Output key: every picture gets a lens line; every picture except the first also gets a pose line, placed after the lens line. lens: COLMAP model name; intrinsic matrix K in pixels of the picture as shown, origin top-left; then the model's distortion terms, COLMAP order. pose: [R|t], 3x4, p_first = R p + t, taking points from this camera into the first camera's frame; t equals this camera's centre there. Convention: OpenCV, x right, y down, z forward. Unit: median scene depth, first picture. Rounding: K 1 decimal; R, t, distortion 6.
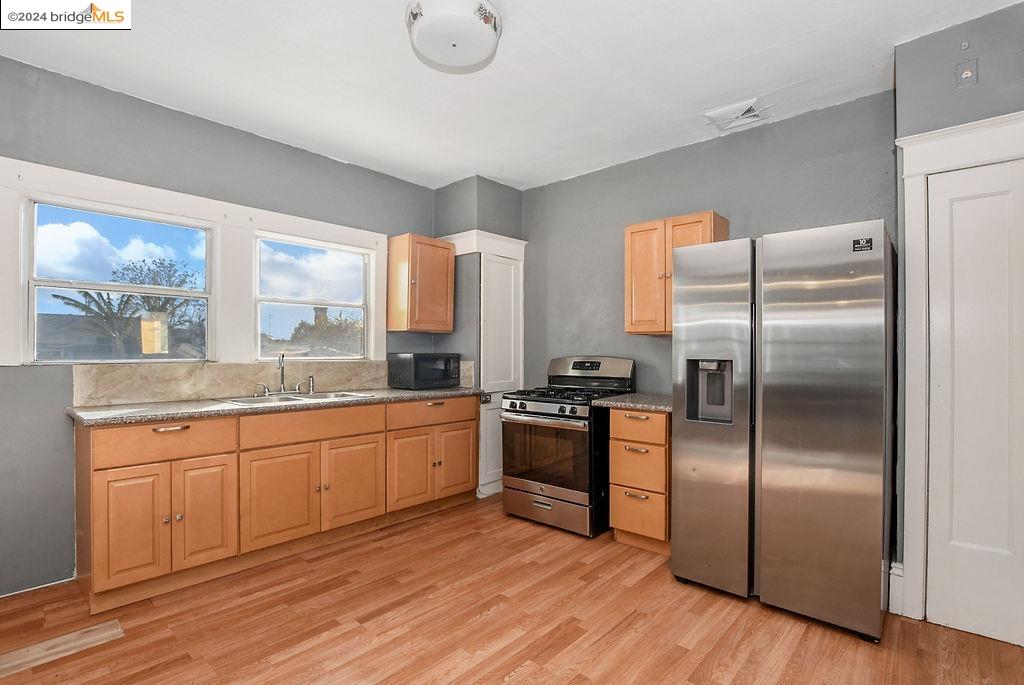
lens RADIAL K [[483.3, 0, 506.8], [0, 483.3, 350.7], [0, 0, 1]] dist [-0.023317, 0.001779]
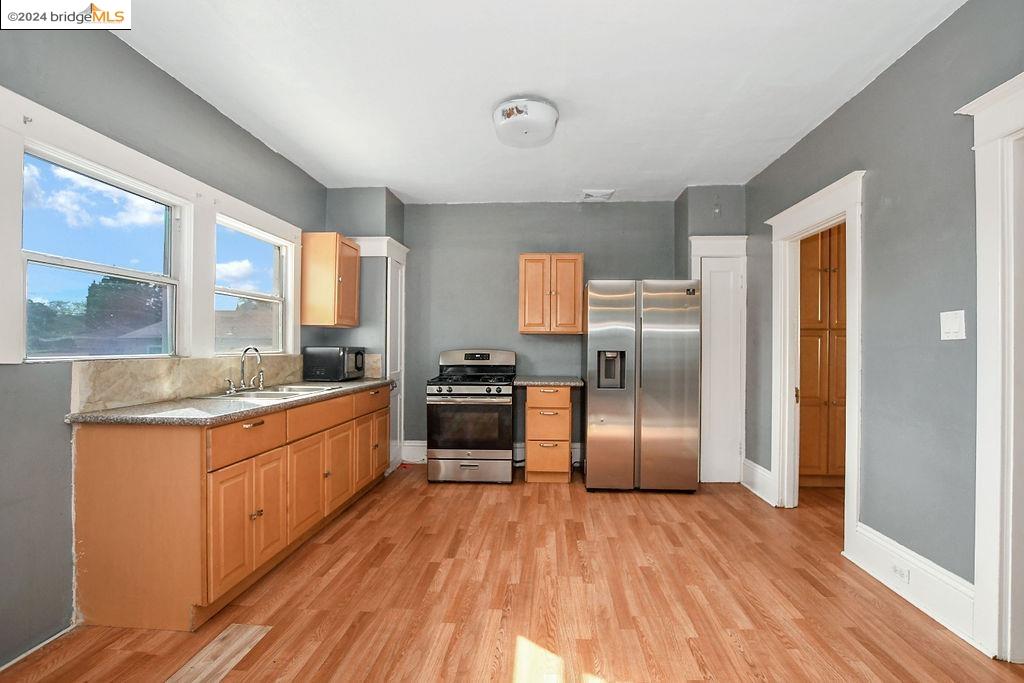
lens RADIAL K [[477.2, 0, 517.8], [0, 477.2, 347.5], [0, 0, 1]] dist [-0.016724, -0.000666]
pose [[0.792887, -0.001147, 0.609368, -0.670432], [-0.003216, 0.999976, 0.006066, -0.001610], [-0.609360, -0.006769, 0.792864, -0.079105]]
